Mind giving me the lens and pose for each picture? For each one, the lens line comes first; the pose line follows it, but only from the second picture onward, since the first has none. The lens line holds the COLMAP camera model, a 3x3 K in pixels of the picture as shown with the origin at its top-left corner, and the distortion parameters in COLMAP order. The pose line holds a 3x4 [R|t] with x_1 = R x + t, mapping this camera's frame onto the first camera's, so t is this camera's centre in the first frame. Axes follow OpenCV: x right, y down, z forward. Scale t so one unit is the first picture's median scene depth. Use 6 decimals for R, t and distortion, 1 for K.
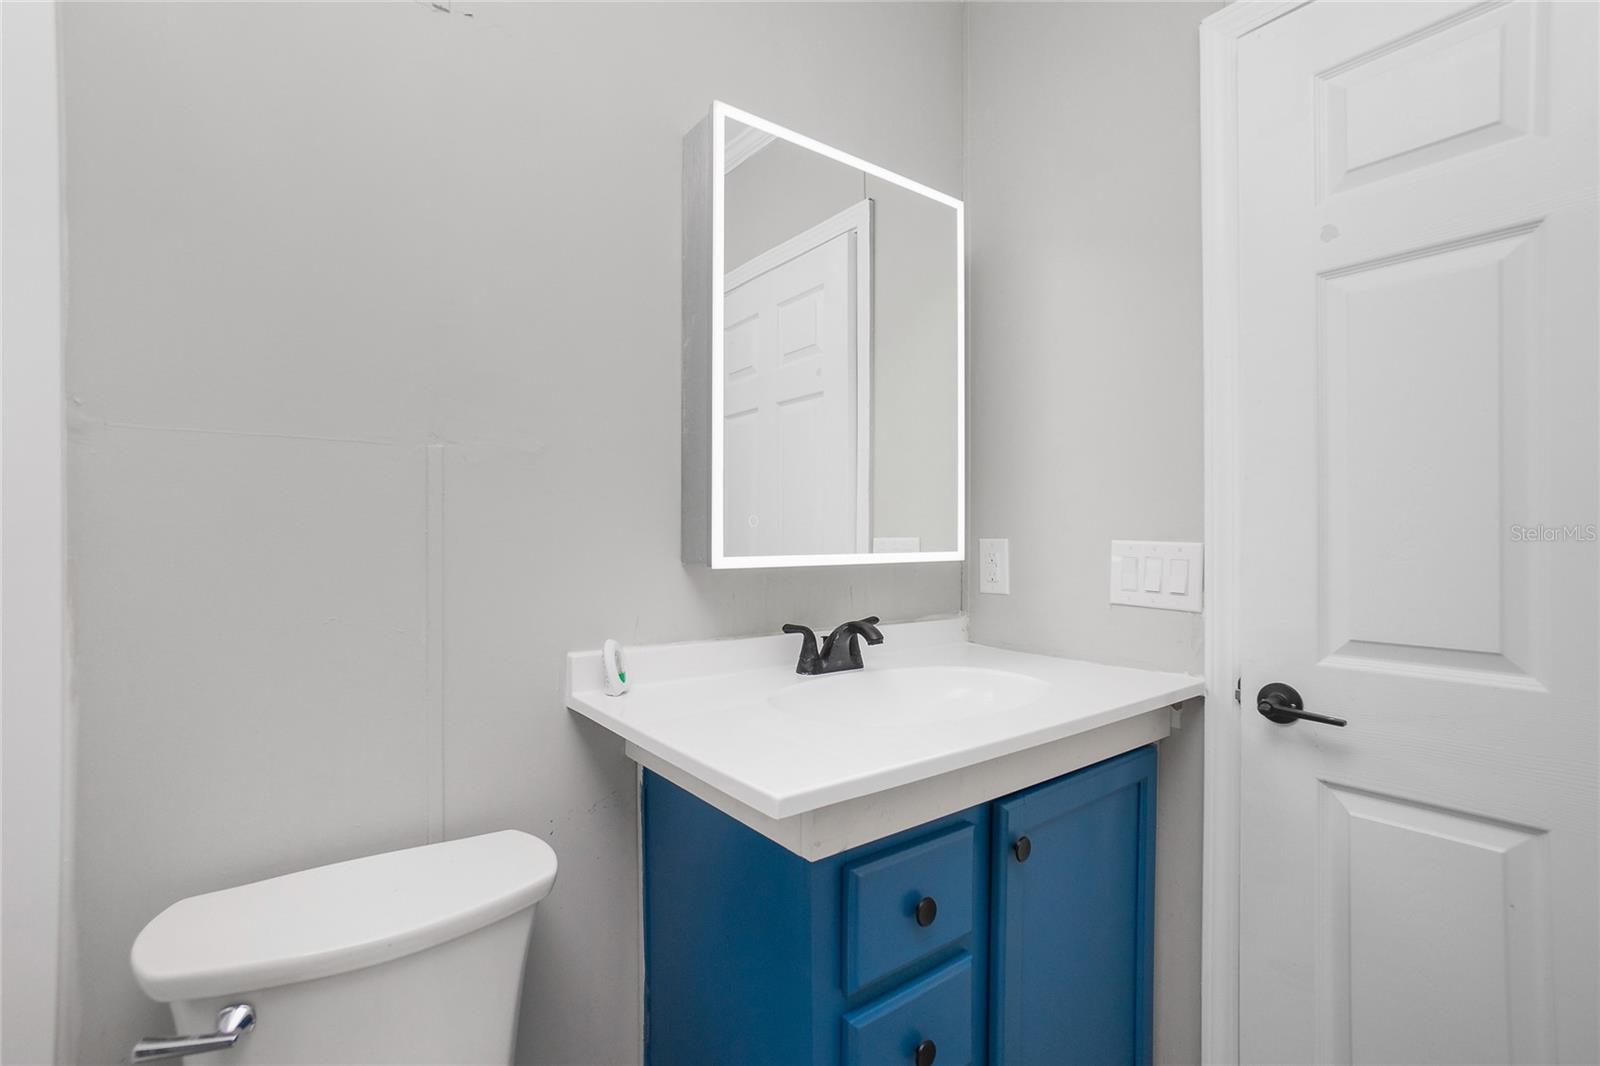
lens RADIAL K [[714.3, 0, 800.0], [0, 714.3, 533.0], [0, 0, 1]] dist [-0.000506, -0.000098]
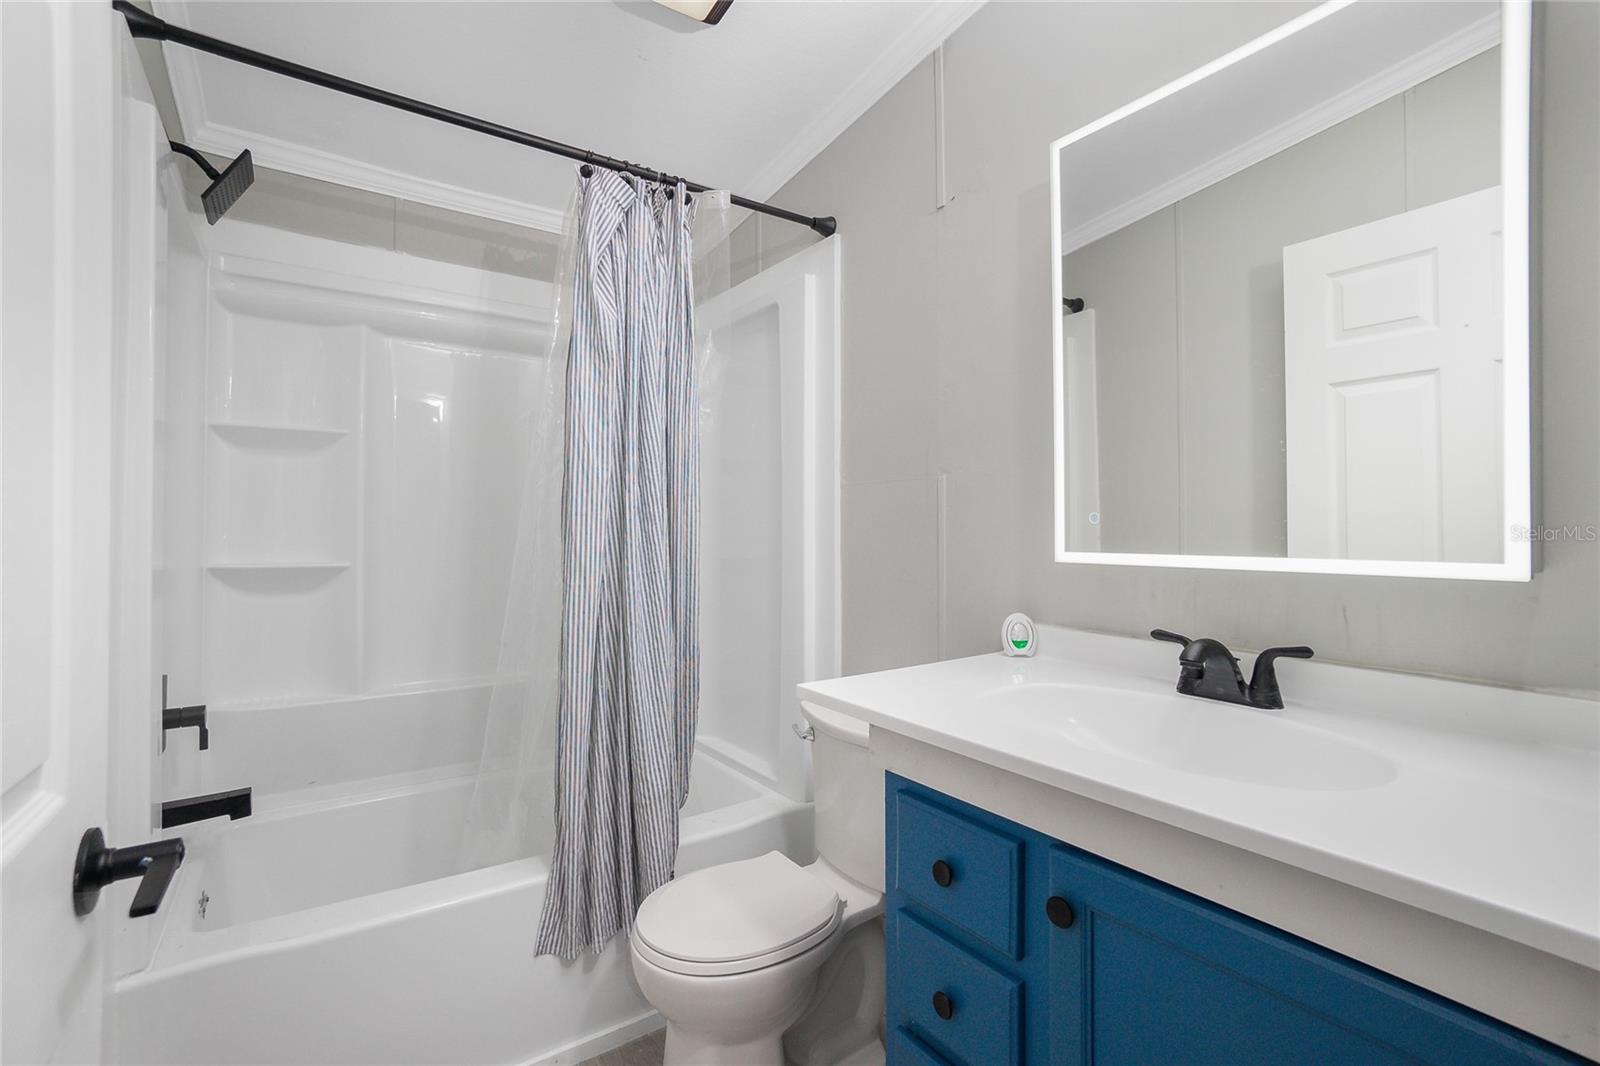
lens RADIAL K [[714.3, 0, 800.0], [0, 714.3, 533.0], [0, 0, 1]] dist [-0.000506, -0.000098]
pose [[-0.048716, 0.003867, -0.998805, 0.878665], [0.007148, 0.999968, 0.003523, -0.002472], [0.998787, -0.006968, -0.048742, 0.568193]]
